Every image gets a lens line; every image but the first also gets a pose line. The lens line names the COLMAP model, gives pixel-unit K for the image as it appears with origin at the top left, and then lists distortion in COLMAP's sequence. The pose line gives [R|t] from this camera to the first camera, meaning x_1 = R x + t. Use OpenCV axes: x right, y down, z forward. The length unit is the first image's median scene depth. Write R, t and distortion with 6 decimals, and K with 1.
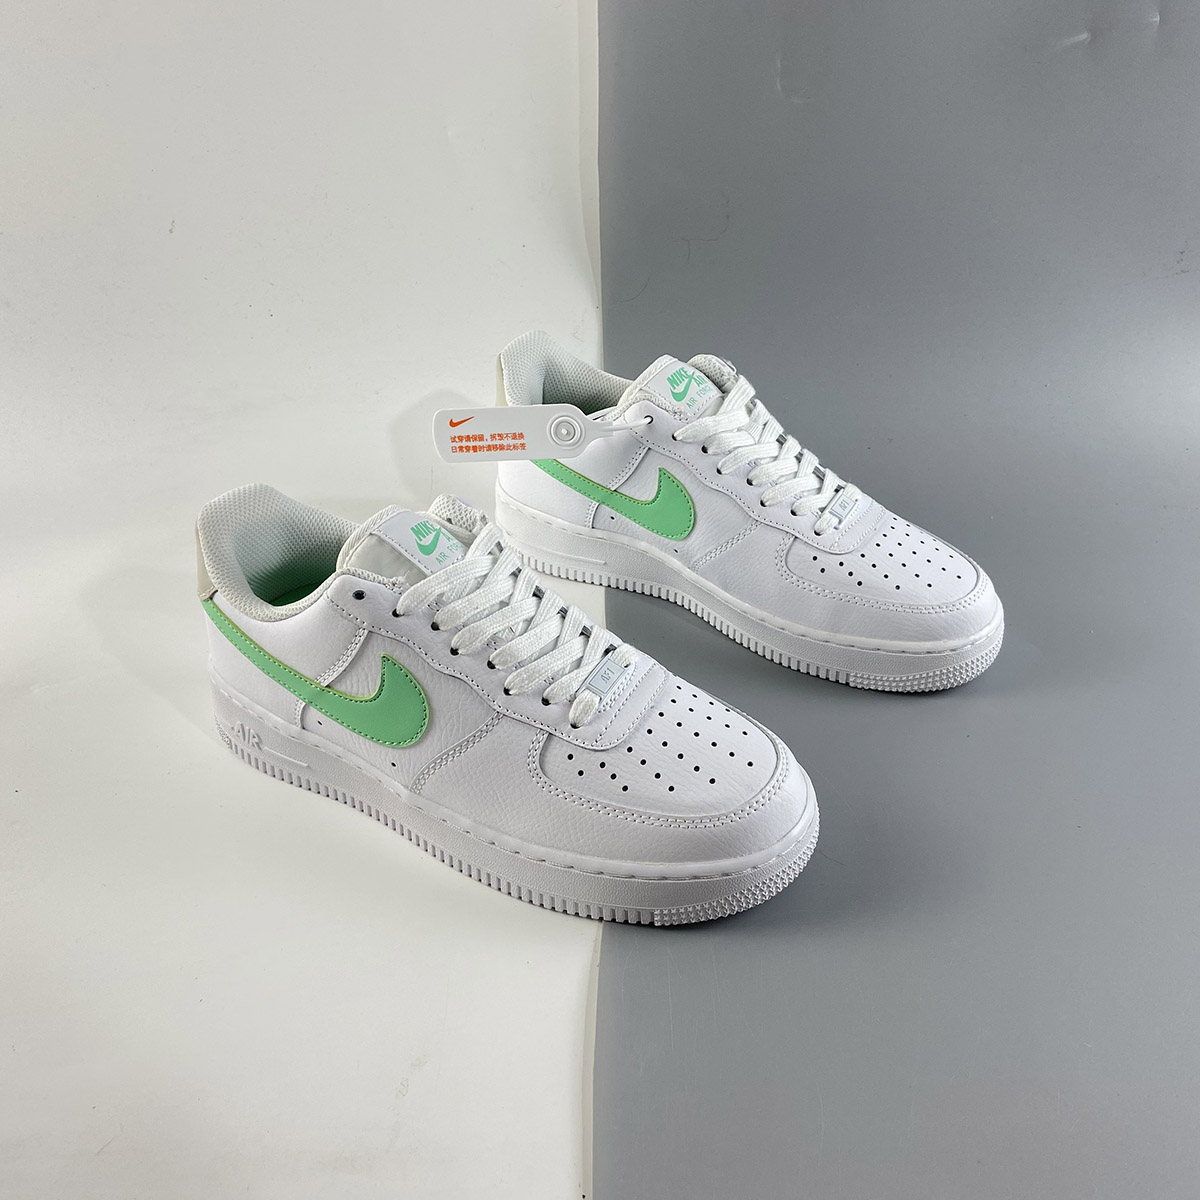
lens RADIAL K [[1200.0, 0, 600.6], [0, 1200.0, 577.4], [0, 0, 1]] dist [0.048651, -0.006972]
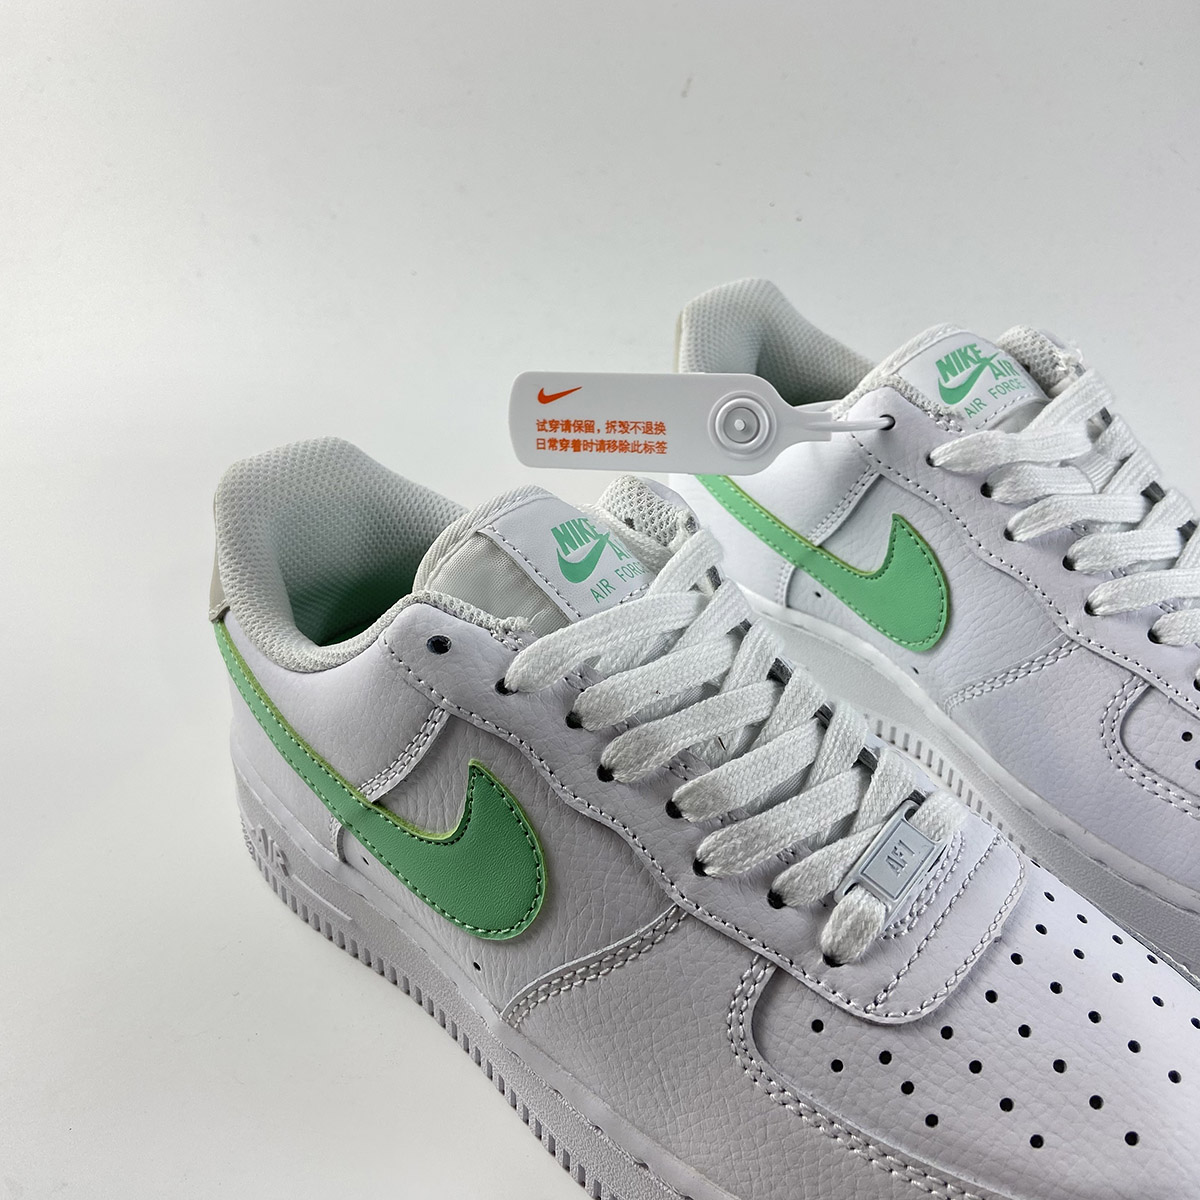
lens RADIAL K [[1200.0, 0, 600.6], [0, 1200.0, 577.4], [0, 0, 1]] dist [0.048651, -0.006972]
pose [[0.978526, 0.092926, -0.183990, -0.036614], [-0.096204, 0.995321, -0.008951, -0.016821], [0.182298, 0.026460, 0.982887, 0.486456]]
